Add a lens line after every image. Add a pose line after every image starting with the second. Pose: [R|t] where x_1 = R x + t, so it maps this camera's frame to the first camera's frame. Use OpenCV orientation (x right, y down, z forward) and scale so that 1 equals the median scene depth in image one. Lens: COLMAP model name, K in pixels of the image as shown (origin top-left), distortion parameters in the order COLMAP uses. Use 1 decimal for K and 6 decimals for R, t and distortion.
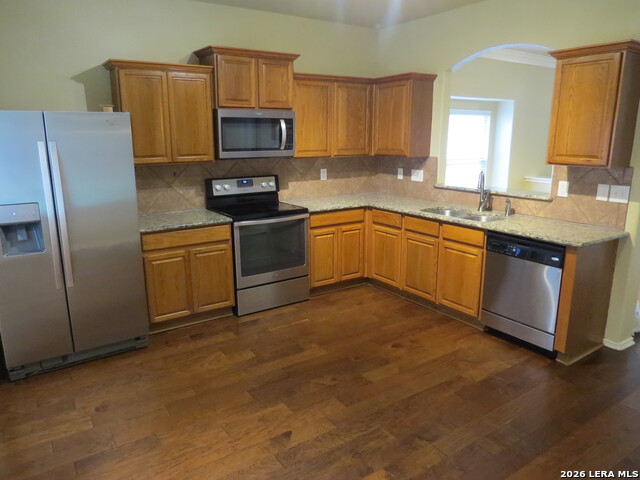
lens RADIAL K [[447.6, 0, 320.0], [0, 447.6, 240.0], [0, 0, 1]] dist [-0.032679, 0.010701]
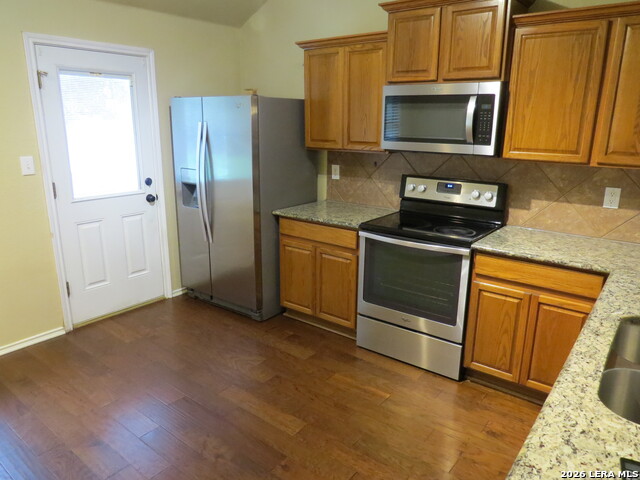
lens RADIAL K [[447.6, 0, 320.0], [0, 447.6, 240.0], [0, 0, 1]] dist [-0.032679, 0.010701]
pose [[0.328778, 0.251731, -0.910240, 0.472344], [-0.228658, 0.956363, 0.181895, -0.140043], [0.916308, 0.148331, 0.371991, 0.597188]]
